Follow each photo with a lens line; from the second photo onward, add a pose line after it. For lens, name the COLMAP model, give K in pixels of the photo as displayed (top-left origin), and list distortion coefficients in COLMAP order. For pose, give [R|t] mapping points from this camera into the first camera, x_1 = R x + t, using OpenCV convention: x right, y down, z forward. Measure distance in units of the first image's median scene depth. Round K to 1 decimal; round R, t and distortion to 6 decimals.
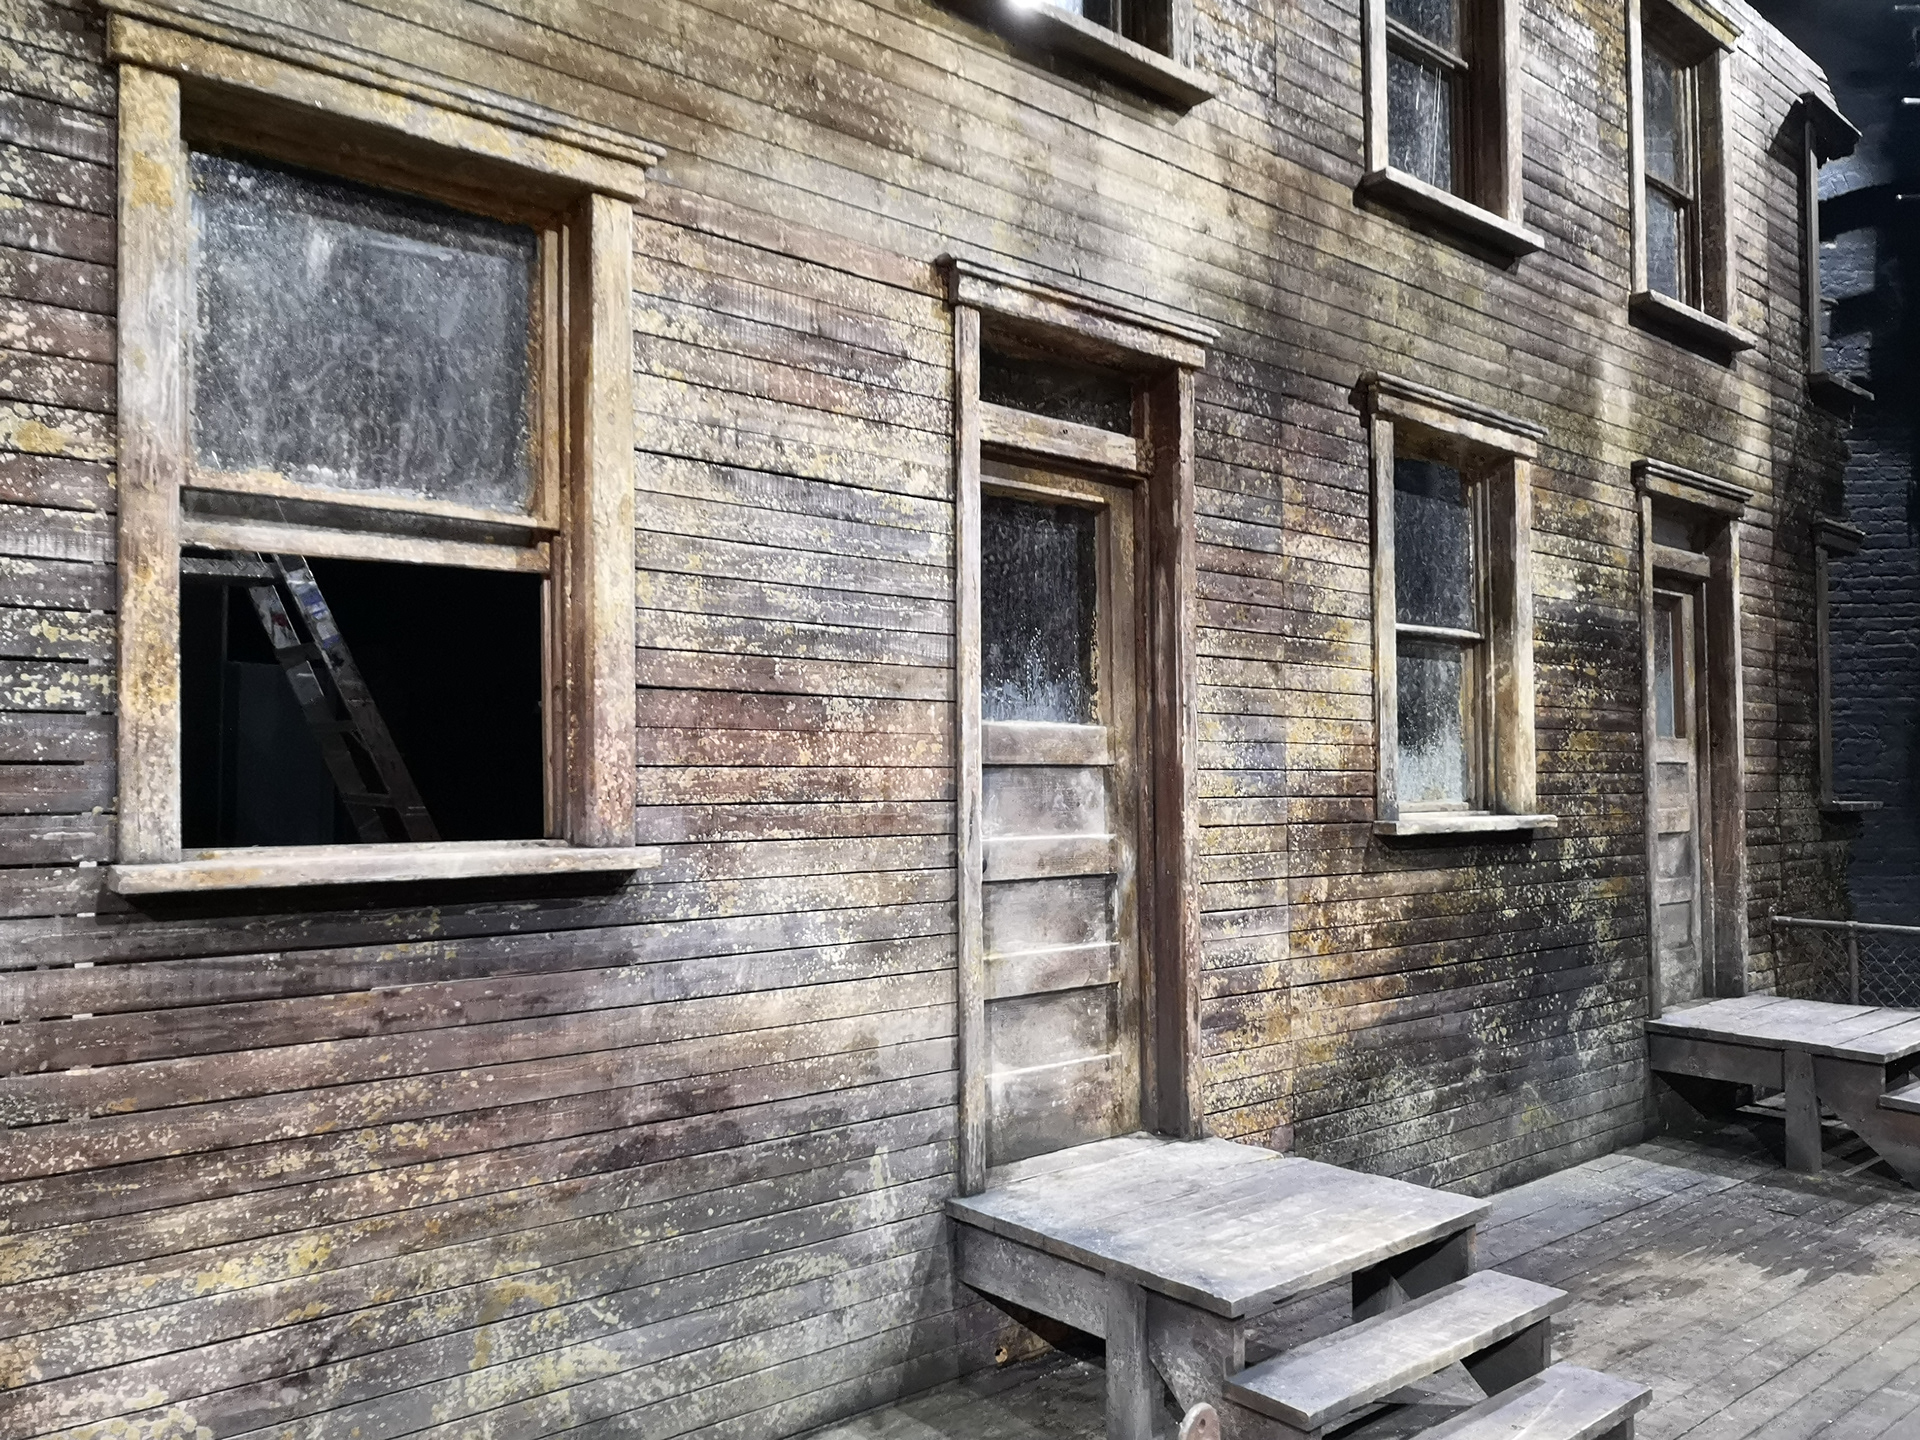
lens RADIAL K [[1515.7, 0, 960.0], [0, 1515.7, 720.0], [0, 0, 1]] dist [0.060568, -0.123304]
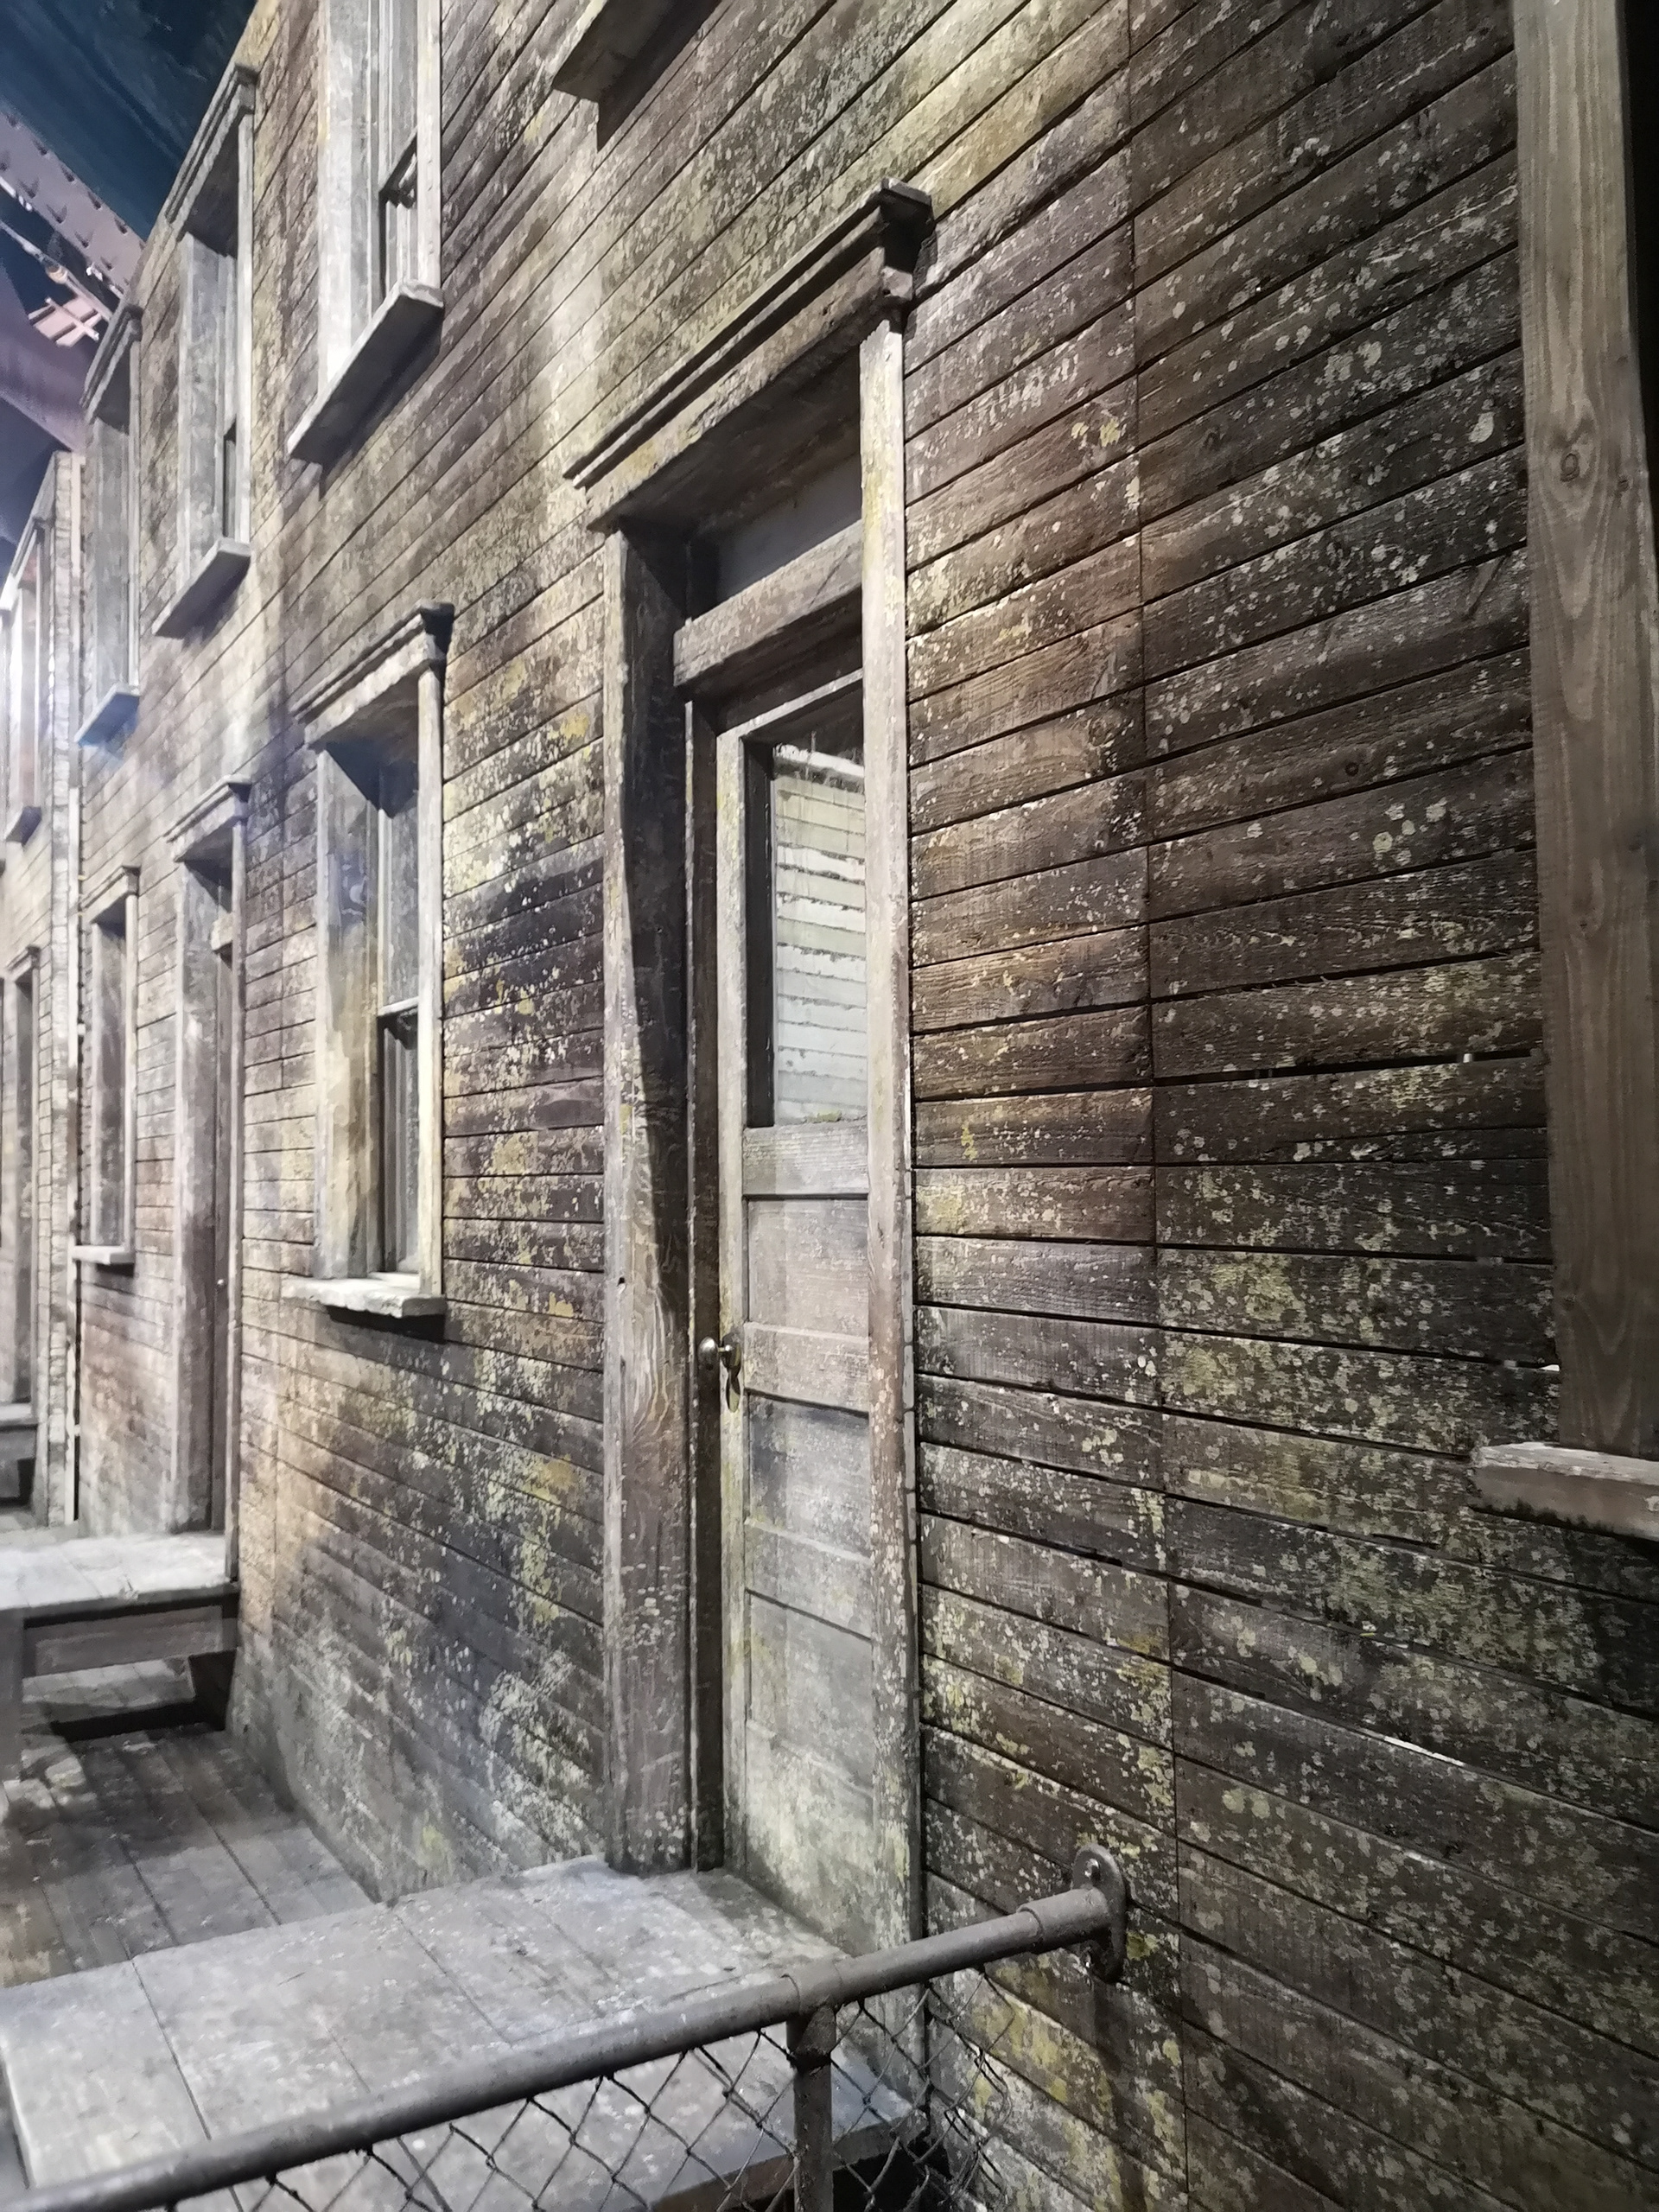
lens RADIAL K [[1711.2, 0, 829.5], [0, 1711.2, 1106.0], [0, 0, 1]] dist [0.062565, -0.060997]
pose [[-0.151003, -0.053158, -0.987103, 1.215093], [0.035440, 0.997620, -0.059146, 0.044624], [0.987898, -0.043914, -0.148760, 1.540294]]
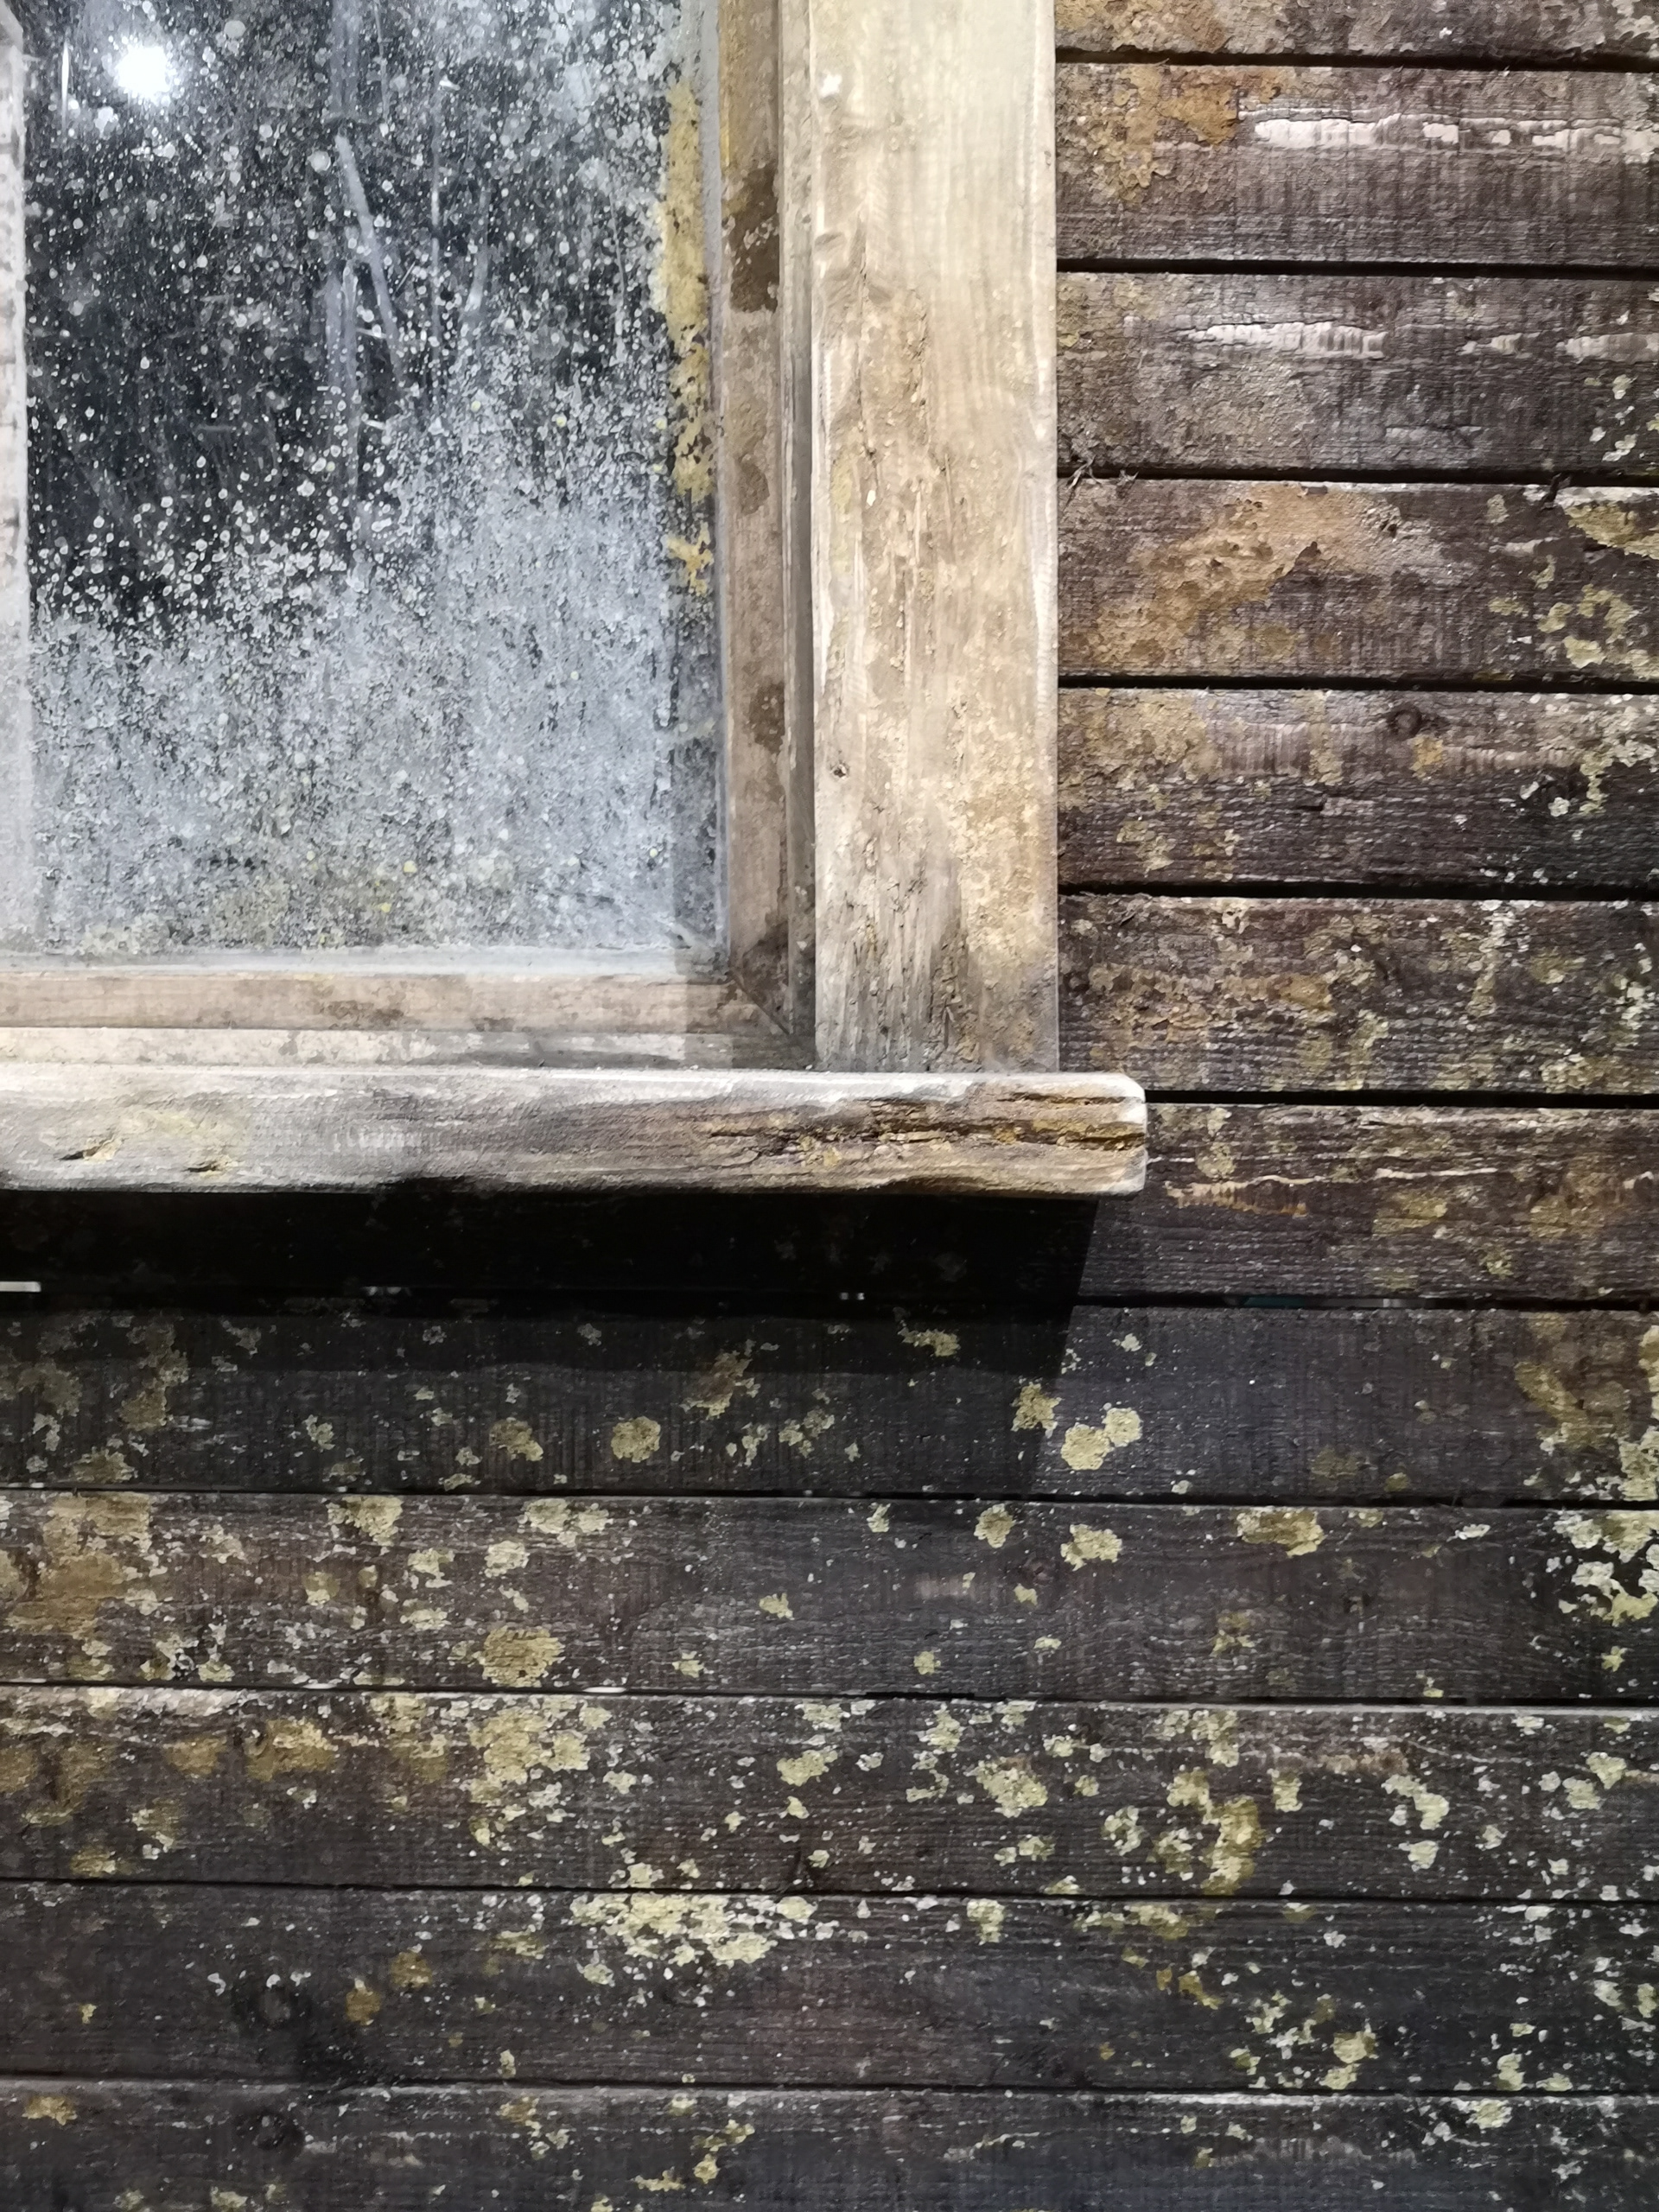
lens RADIAL K [[1940.0, 0, 813.5], [0, 1940.0, 1111.5], [0, 0, 1]] dist [-0.001188, -0.007638]
pose [[0.763720, 0.032865, -0.644710, 0.561166], [0.011626, 0.997841, 0.064639, 0.069928], [0.645442, -0.056861, 0.761689, 1.101446]]
